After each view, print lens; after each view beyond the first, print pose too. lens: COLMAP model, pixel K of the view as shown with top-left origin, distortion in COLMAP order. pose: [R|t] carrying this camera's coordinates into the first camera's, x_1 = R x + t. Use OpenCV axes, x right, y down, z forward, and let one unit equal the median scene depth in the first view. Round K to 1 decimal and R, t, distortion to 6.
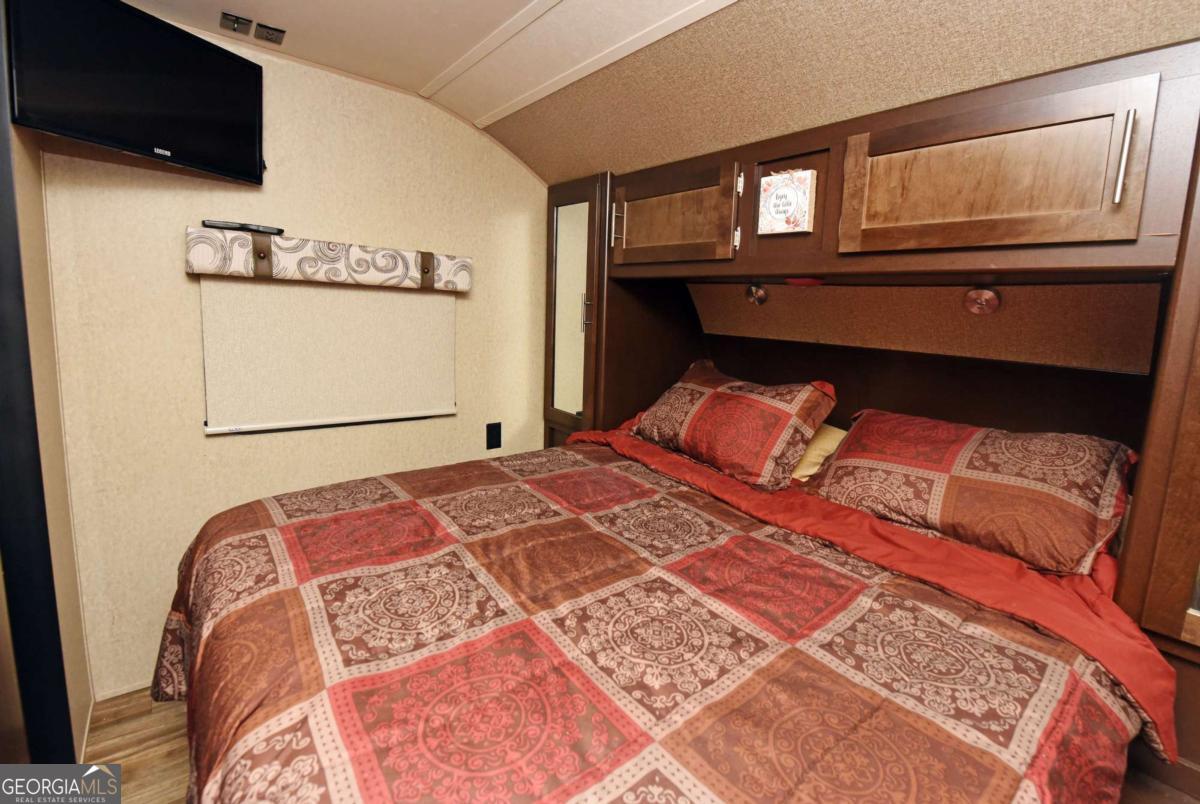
lens RADIAL K [[508.2, 0, 601.9], [0, 508.2, 392.7], [0, 0, 1]] dist [-0.001928, -0.000051]
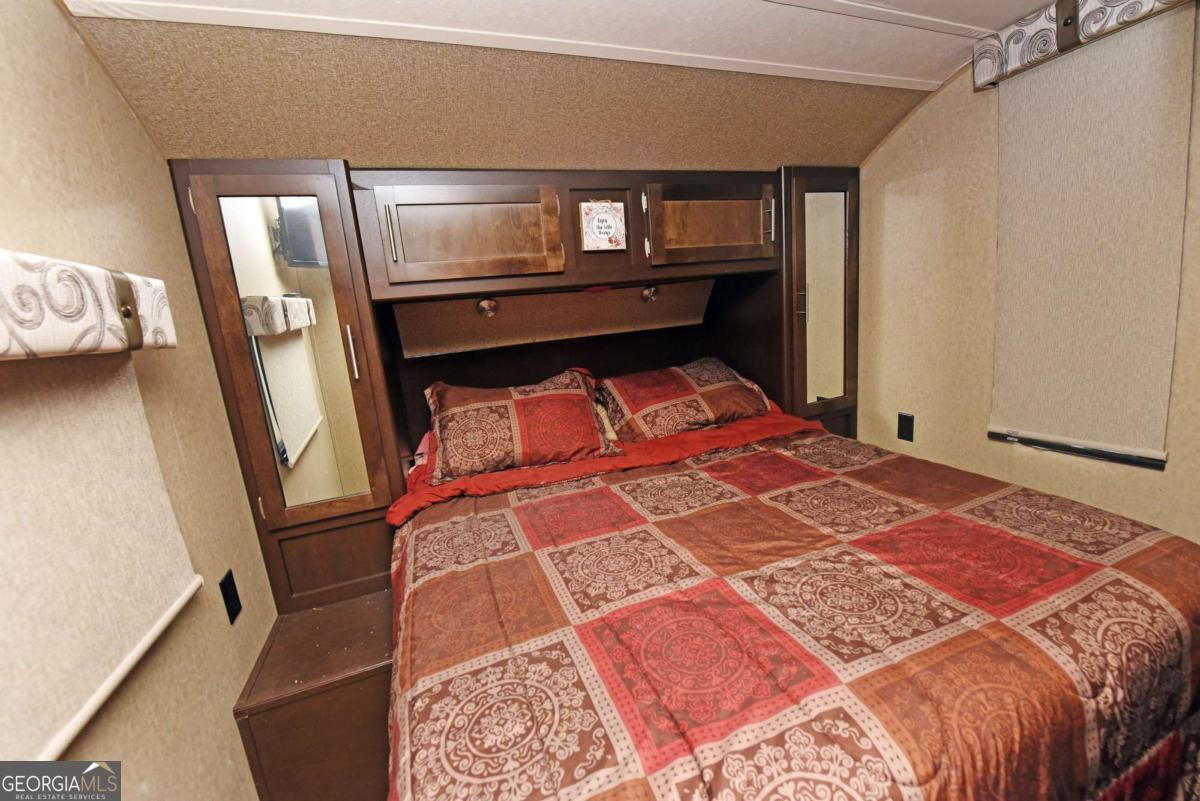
lens RADIAL K [[484.4, 0, 600.9], [0, 484.4, 403.2], [0, 0, 1]] dist [-0.001382, -0.000692]
pose [[0.311011, -0.260477, 0.914015, -0.847099], [0.263913, 0.947558, 0.180235, -0.174137], [-0.913029, 0.185165, 0.363444, 0.647740]]
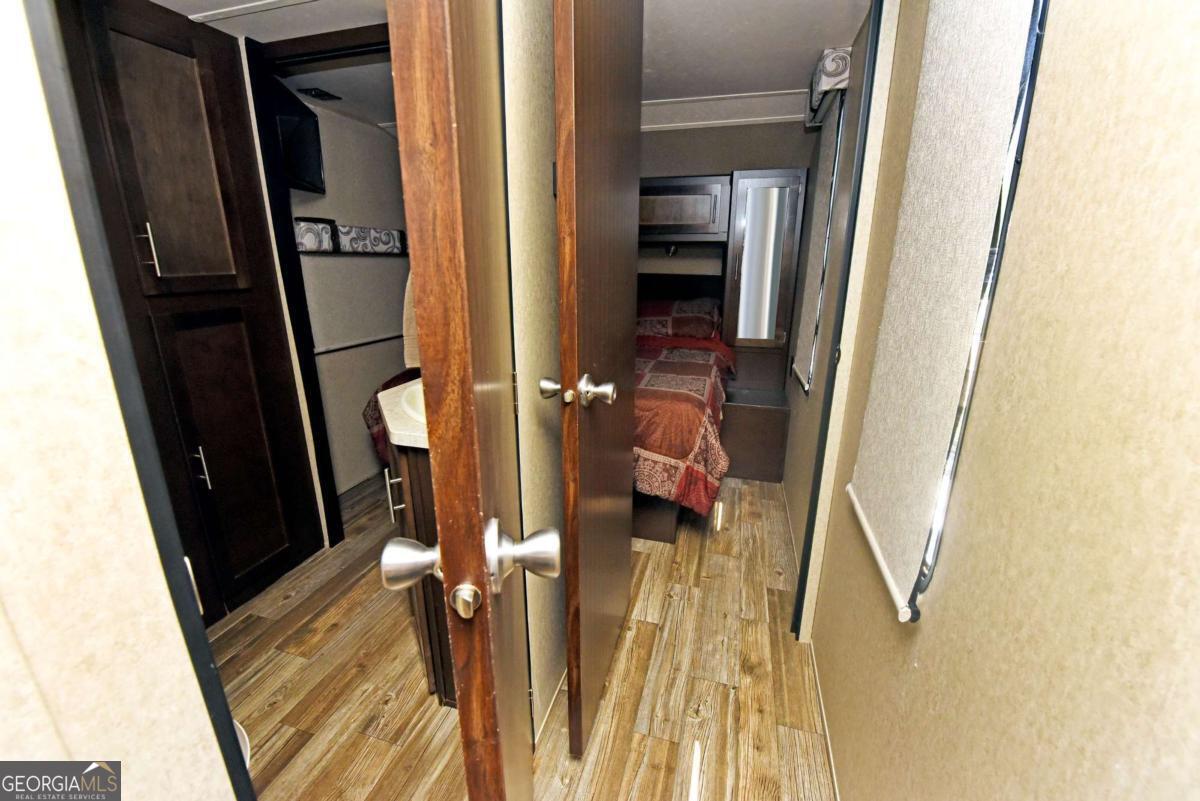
lens RADIAL K [[484.4, 0, 598.0], [0, 484.4, 399.8], [0, 0, 1]] dist [-0.001382, -0.000692]
pose [[0.829091, -0.205715, 0.519894, -0.992747], [0.136616, 0.976205, 0.168405, 0.101696], [-0.542166, -0.068598, 0.837467, -0.895318]]
